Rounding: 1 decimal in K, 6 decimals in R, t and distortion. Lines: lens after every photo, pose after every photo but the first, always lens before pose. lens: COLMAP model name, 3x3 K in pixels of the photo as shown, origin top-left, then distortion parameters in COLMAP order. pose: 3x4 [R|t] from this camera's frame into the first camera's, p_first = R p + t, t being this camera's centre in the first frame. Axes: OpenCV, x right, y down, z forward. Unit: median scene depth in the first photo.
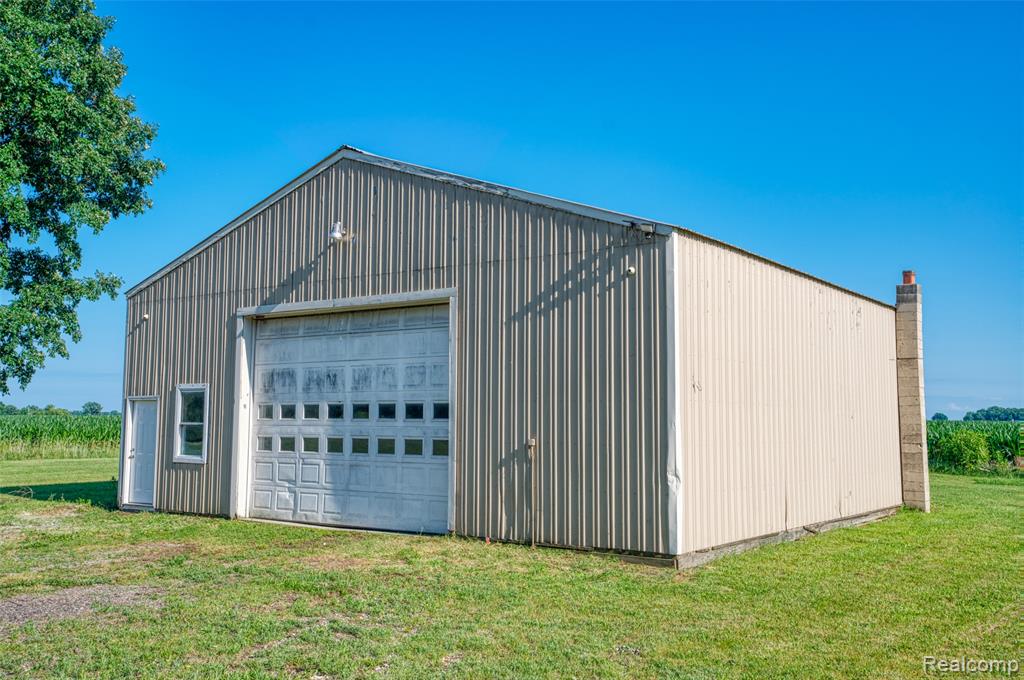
lens RADIAL K [[1046.7, 0, 512.5], [0, 1046.7, 309.5], [0, 0, 1]] dist [0.048786, 0.003431]
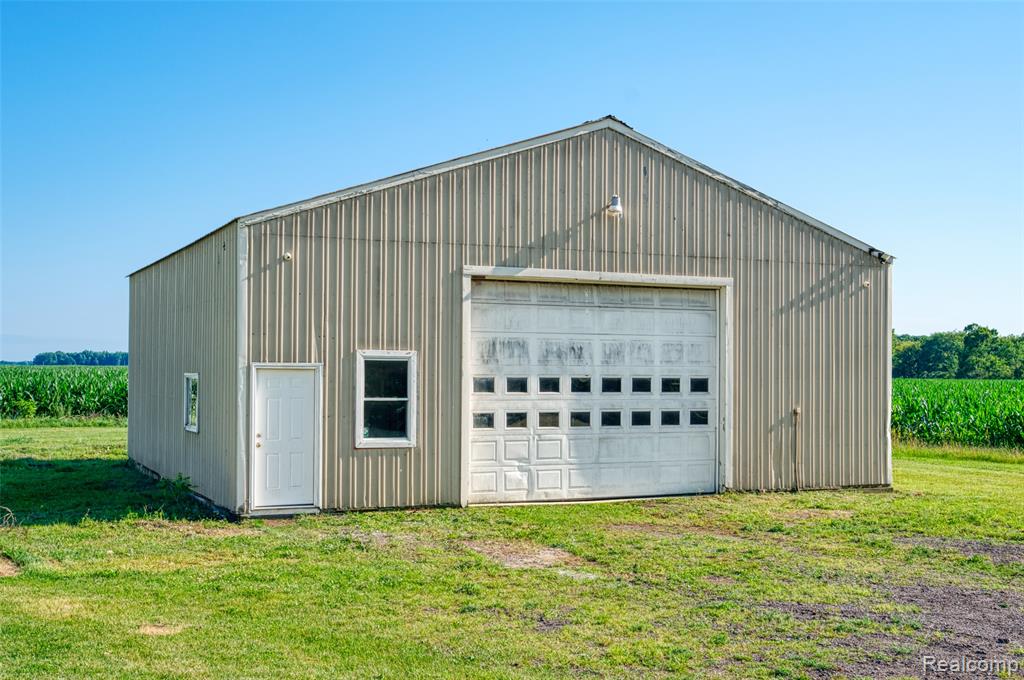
lens RADIAL K [[1046.2, 0, 512.0], [0, 1046.2, 340.0], [0, 0, 1]] dist [0.003246, 0.000303]
pose [[0.492933, 0.023013, 0.869763, -1.072799], [-0.098596, 0.994688, 0.029561, 0.033327], [-0.864463, -0.100327, 0.492584, 0.588778]]
